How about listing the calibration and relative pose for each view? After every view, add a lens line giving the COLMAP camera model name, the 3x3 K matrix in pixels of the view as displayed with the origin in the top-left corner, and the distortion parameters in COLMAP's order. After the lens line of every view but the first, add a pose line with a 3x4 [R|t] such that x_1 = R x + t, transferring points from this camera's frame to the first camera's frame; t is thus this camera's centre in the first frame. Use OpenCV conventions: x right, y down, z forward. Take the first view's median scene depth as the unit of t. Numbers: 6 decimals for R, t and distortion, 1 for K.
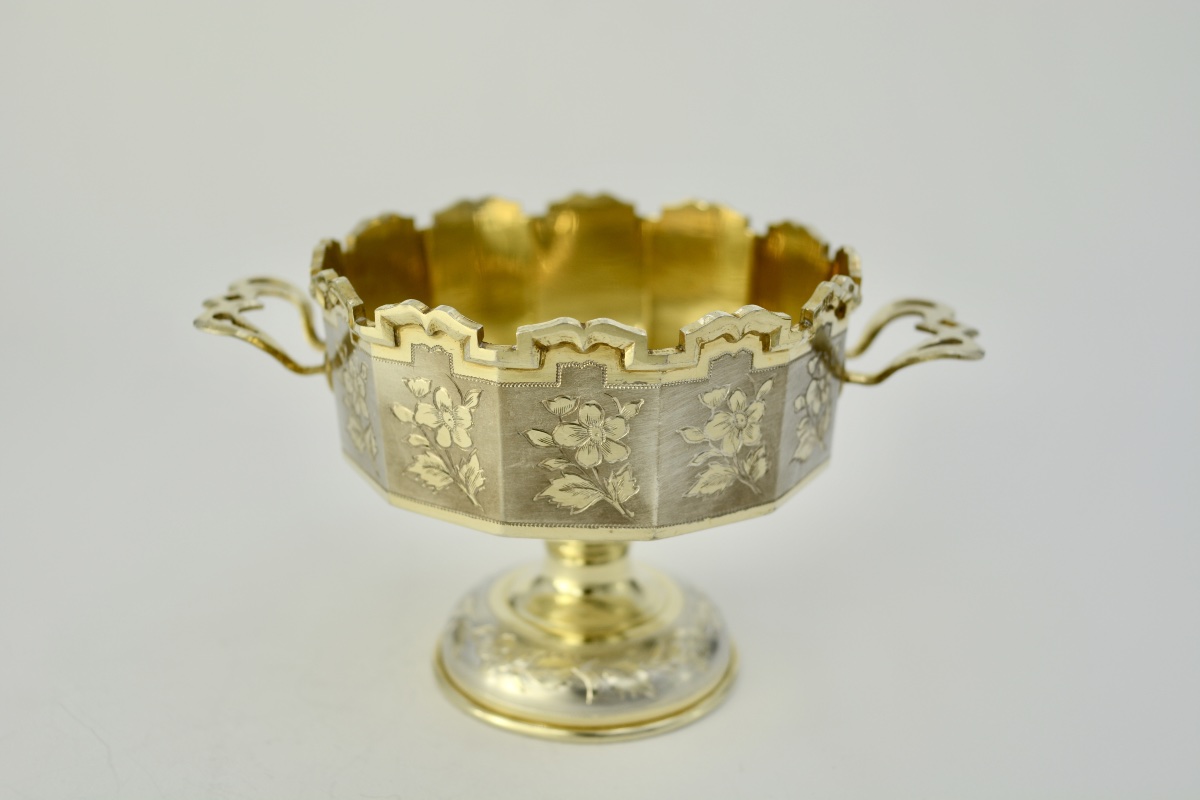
lens RADIAL K [[1423.7, 0, 600.0], [0, 1423.7, 400.0], [0, 0, 1]] dist [-0.015847, -0.003410]
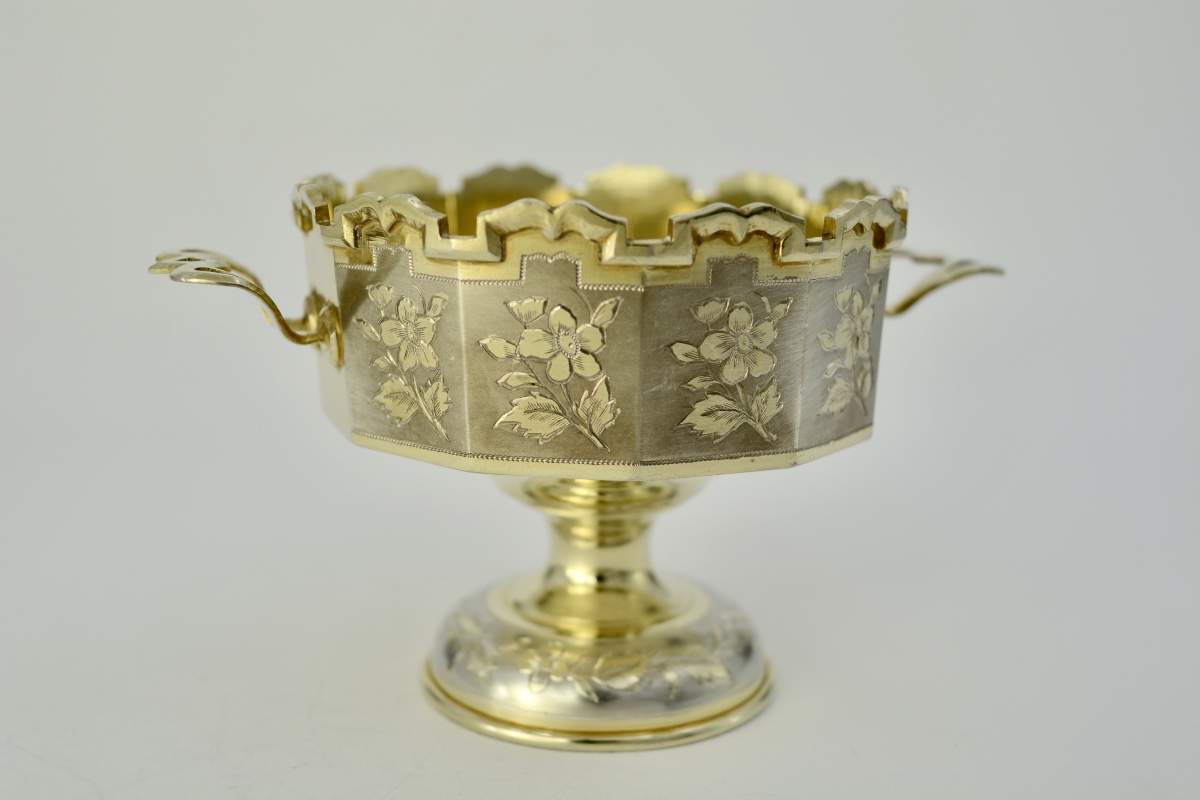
lens RADIAL K [[1423.7, 0, 600.0], [0, 1423.7, 400.0], [0, 0, 1]] dist [-0.015847, -0.003410]
pose [[0.916681, -0.077464, 0.392041, -0.422415], [0.127588, 0.986421, -0.103421, 0.135700], [-0.378706, 0.144824, 0.914116, 0.233442]]
